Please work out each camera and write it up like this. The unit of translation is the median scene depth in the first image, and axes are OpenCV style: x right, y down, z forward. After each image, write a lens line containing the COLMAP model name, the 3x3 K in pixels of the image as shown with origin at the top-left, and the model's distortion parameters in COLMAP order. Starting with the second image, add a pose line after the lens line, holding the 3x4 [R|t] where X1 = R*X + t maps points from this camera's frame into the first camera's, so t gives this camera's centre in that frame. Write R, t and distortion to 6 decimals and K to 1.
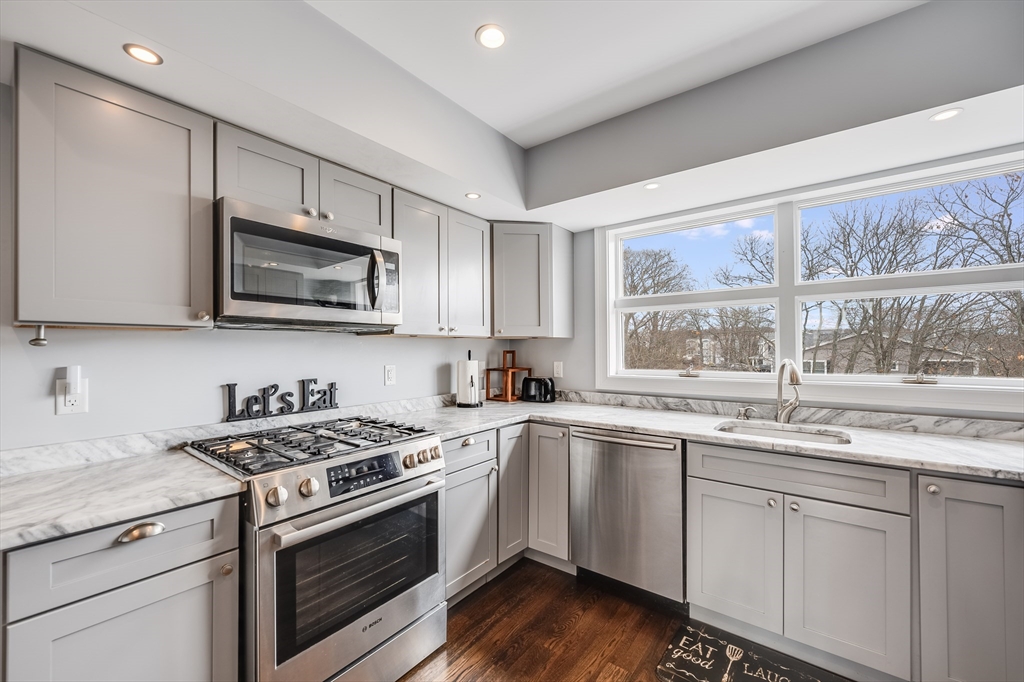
lens RADIAL K [[400.4, 0, 508.2], [0, 400.4, 348.2], [0, 0, 1]] dist [0.000405, -0.000395]
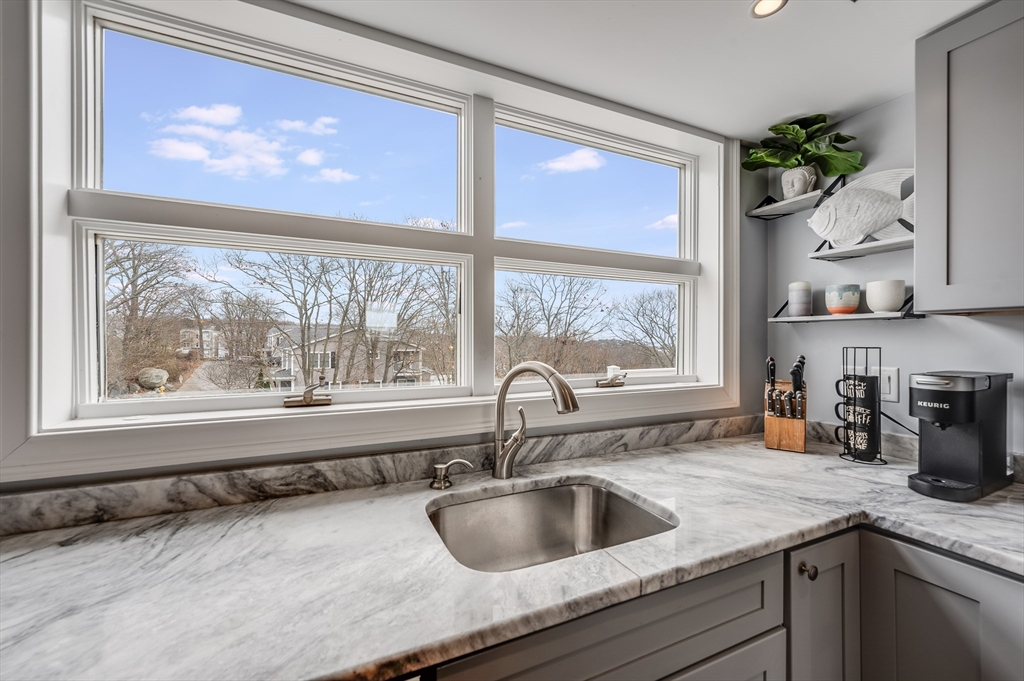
lens RADIAL K [[408.1, 0, 515.2], [0, 408.1, 338.8], [0, 0, 1]] dist [-0.001094, 0.000493]
pose [[0.450146, 0.008505, 0.892914, 0.196842], [-0.005206, 0.999963, -0.006900, -0.000965], [-0.892940, -0.001543, 0.450174, 0.771819]]
